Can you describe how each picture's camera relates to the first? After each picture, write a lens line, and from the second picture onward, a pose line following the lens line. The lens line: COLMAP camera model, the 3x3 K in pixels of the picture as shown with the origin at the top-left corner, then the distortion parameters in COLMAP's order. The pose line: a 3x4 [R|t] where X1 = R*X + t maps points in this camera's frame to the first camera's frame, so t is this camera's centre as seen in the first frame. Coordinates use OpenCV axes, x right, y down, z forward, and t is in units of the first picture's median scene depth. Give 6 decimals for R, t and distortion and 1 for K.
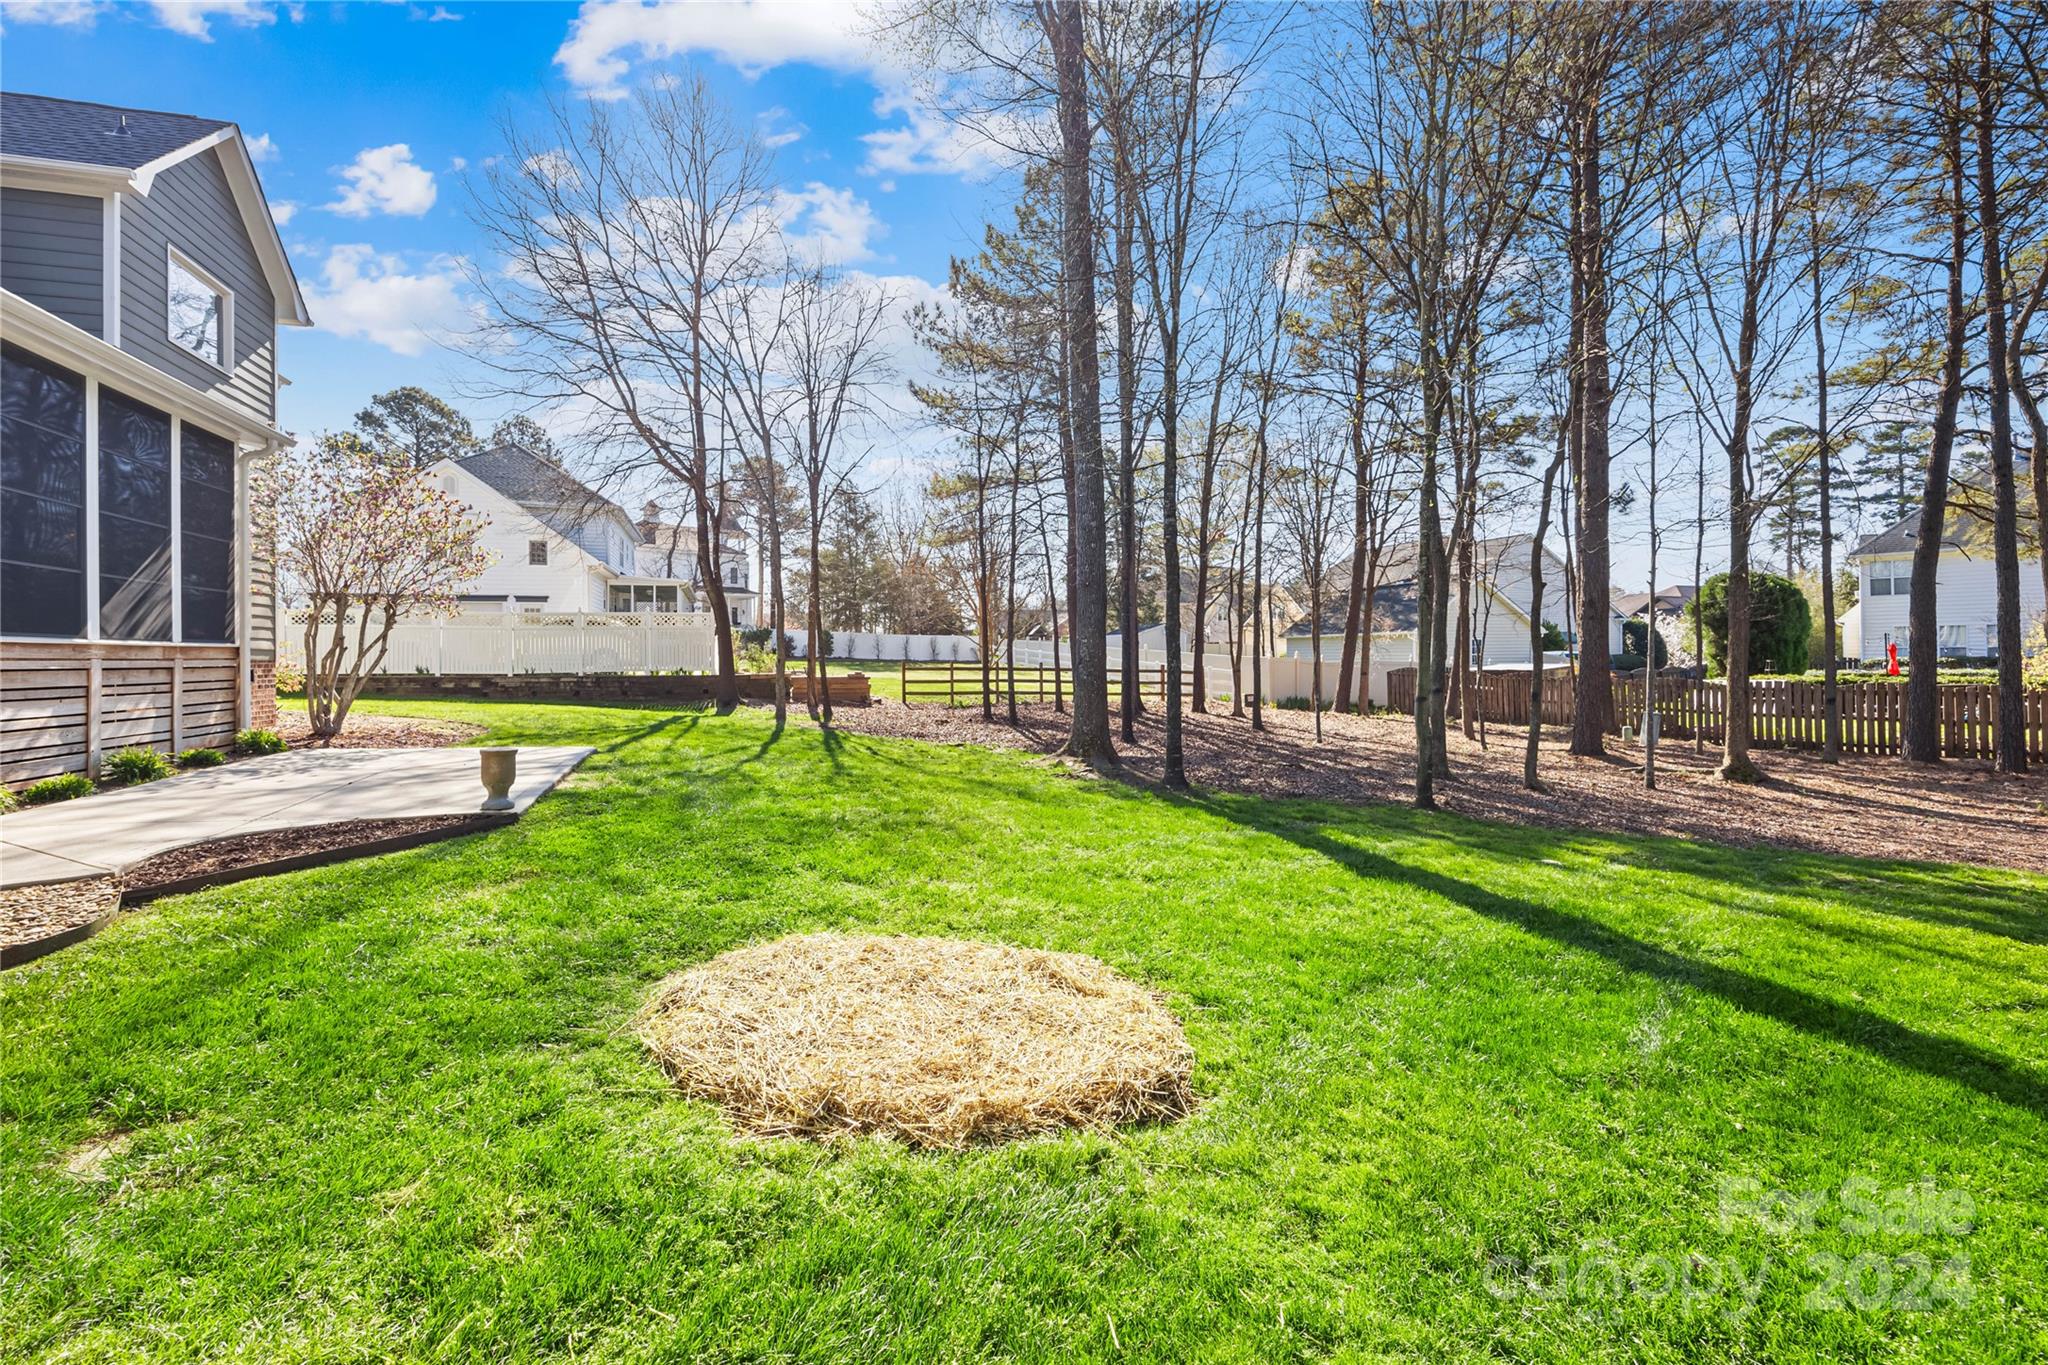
lens RADIAL K [[865.5, 0, 1031.2], [0, 865.5, 671.1], [0, 0, 1]] dist [0.000005, 0.000044]
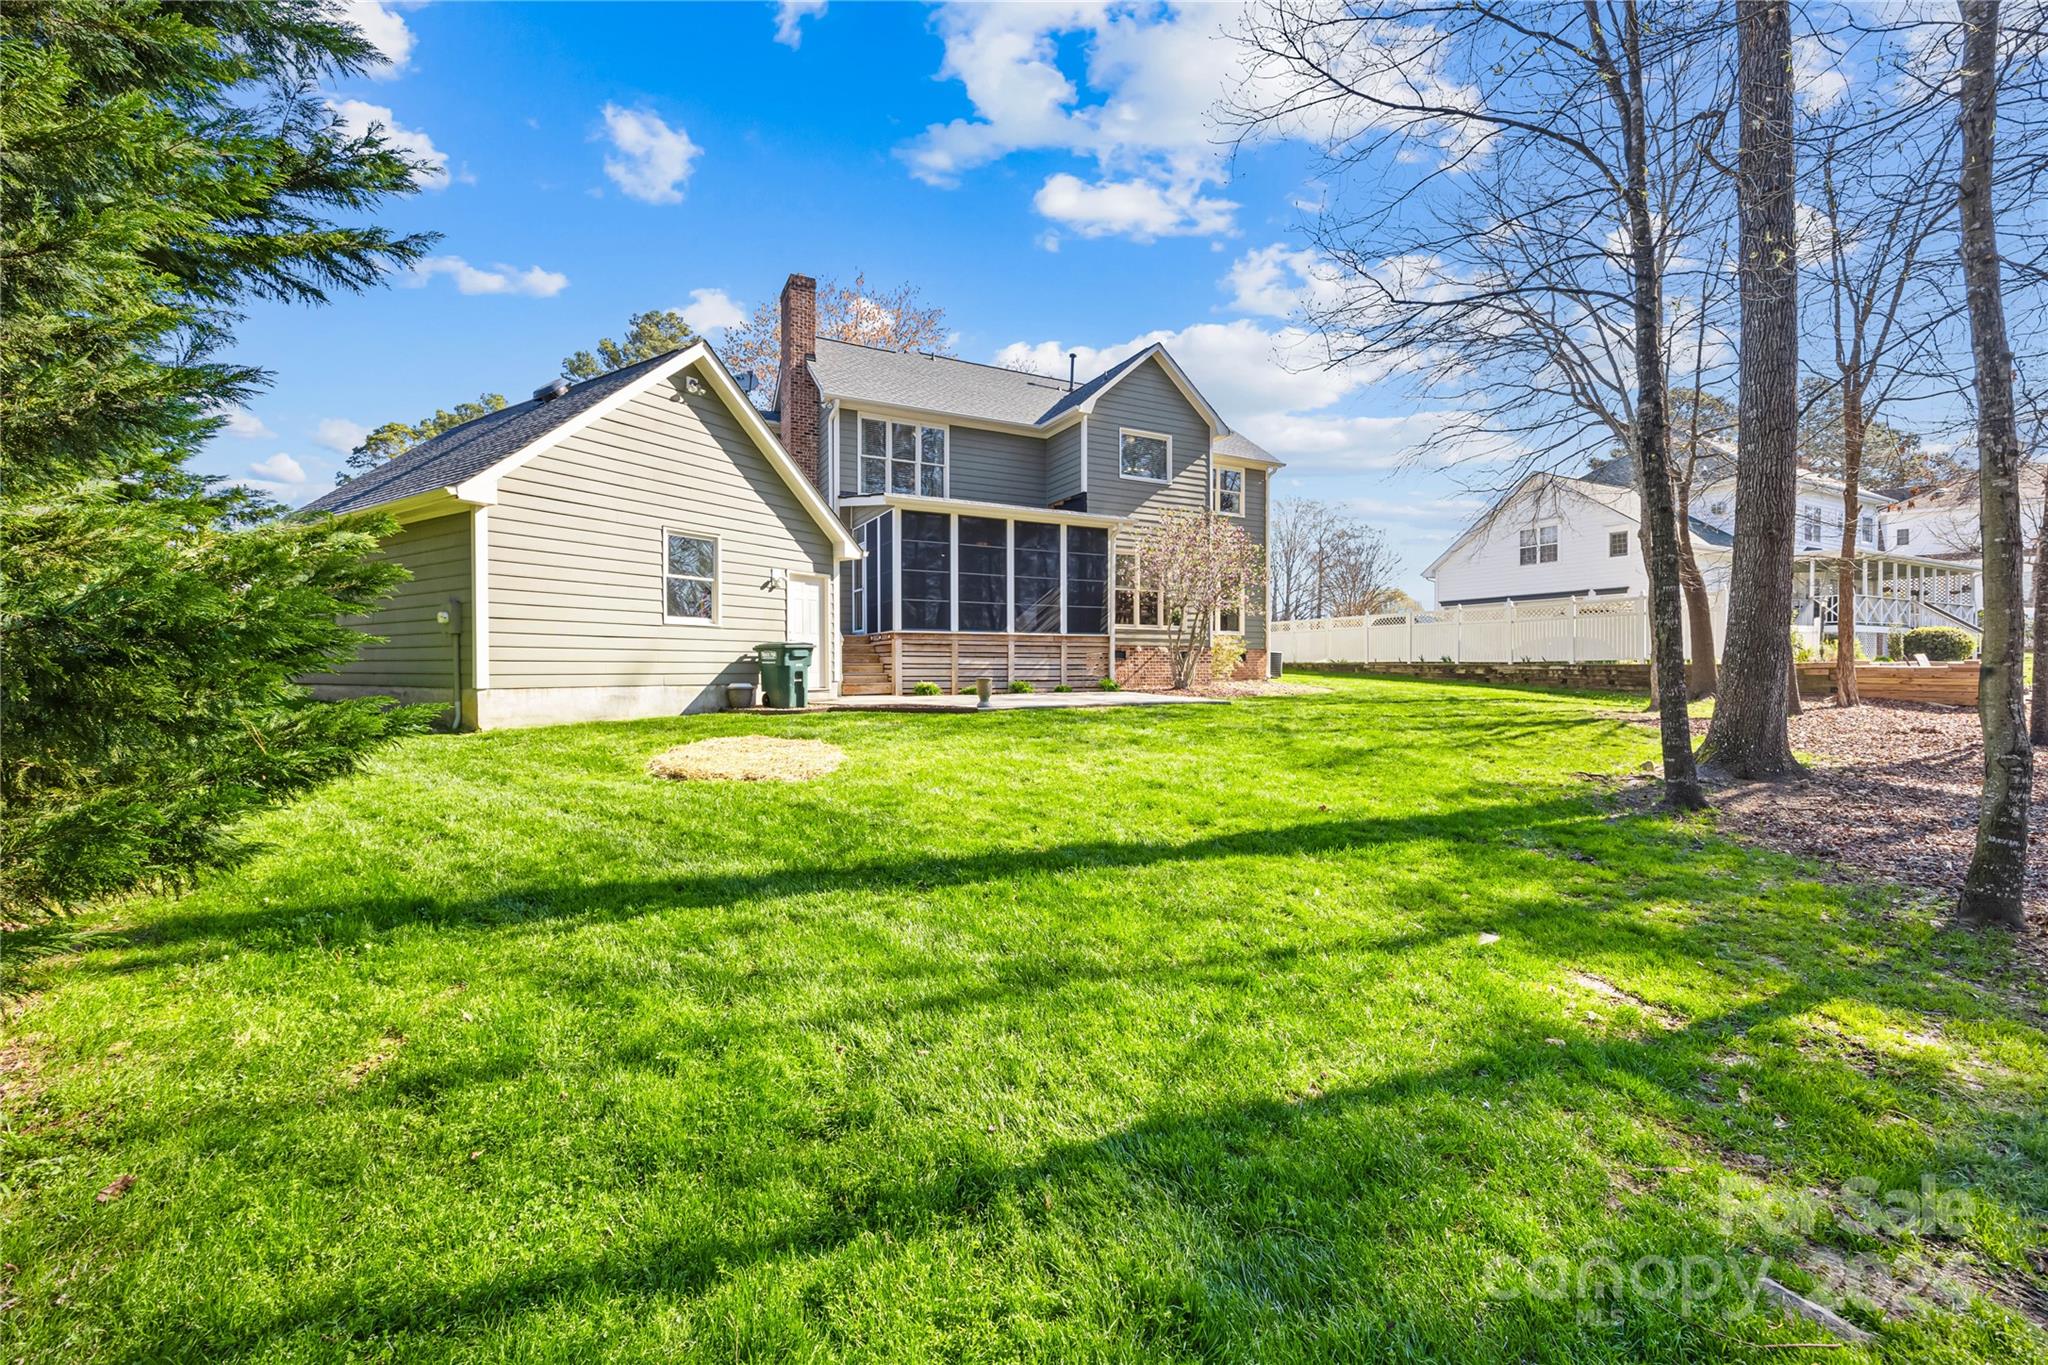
lens RADIAL K [[865.5, 0, 1031.2], [0, 865.5, 671.1], [0, 0, 1]] dist [0.000005, 0.000044]
pose [[0.172293, 0.004286, -0.985036, 0.907465], [-0.011723, 0.999929, 0.002300, 0.046376], [0.984976, 0.011152, 0.172331, 0.515122]]
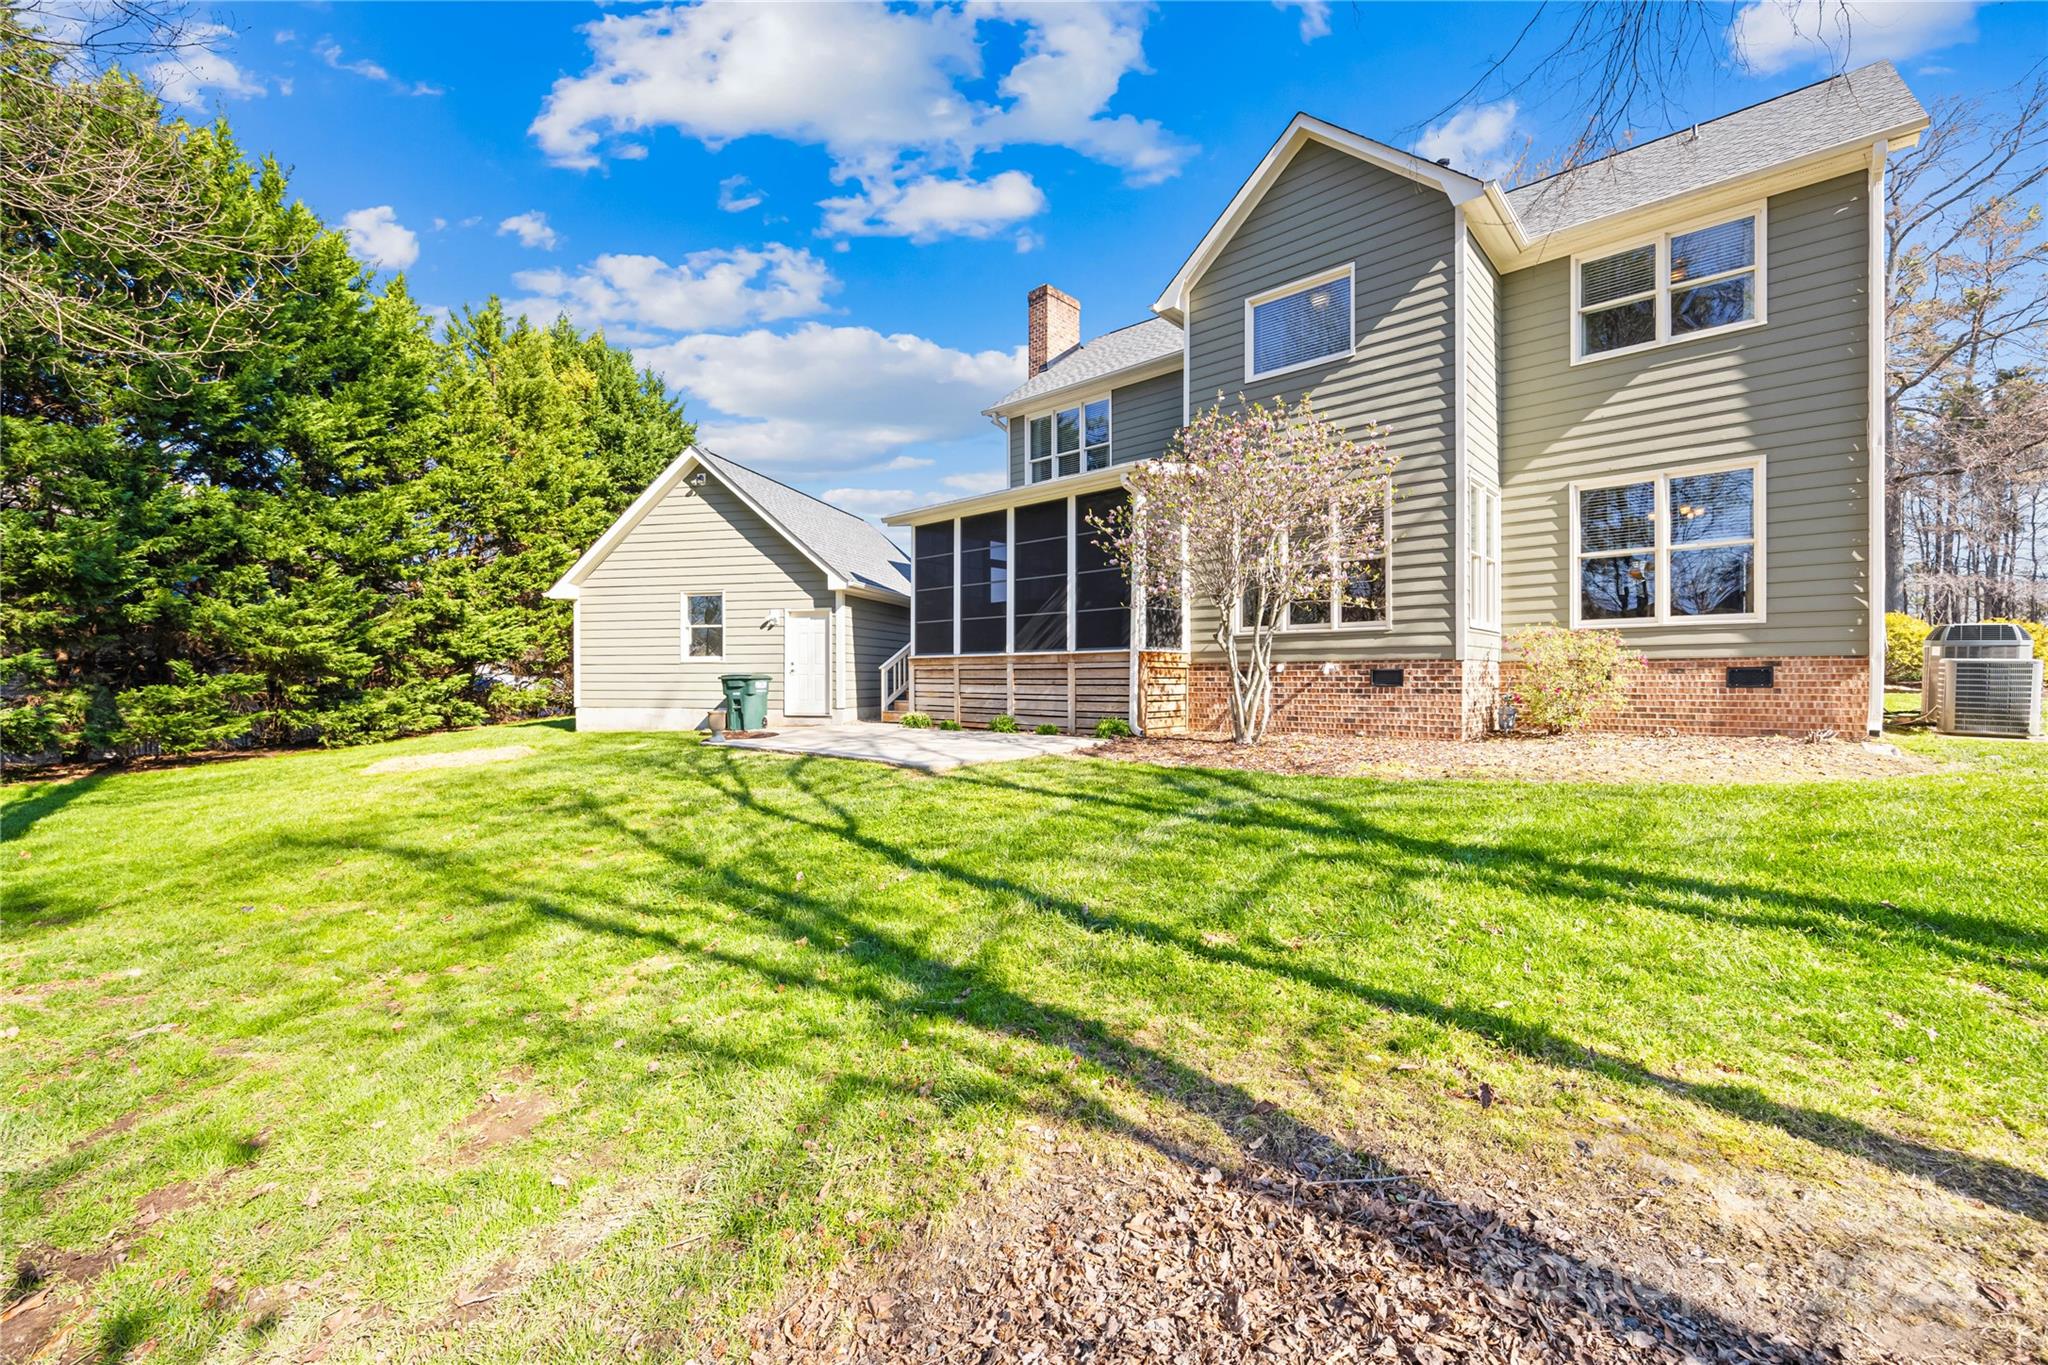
lens RADIAL K [[865.5, 0, 1031.2], [0, 865.5, 671.1], [0, 0, 1]] dist [0.000005, 0.000044]
pose [[-0.889764, -0.002844, -0.456412, -0.241860], [-0.004096, 0.999990, 0.001753, -0.001085], [0.456403, 0.003429, -0.889767, 2.022882]]
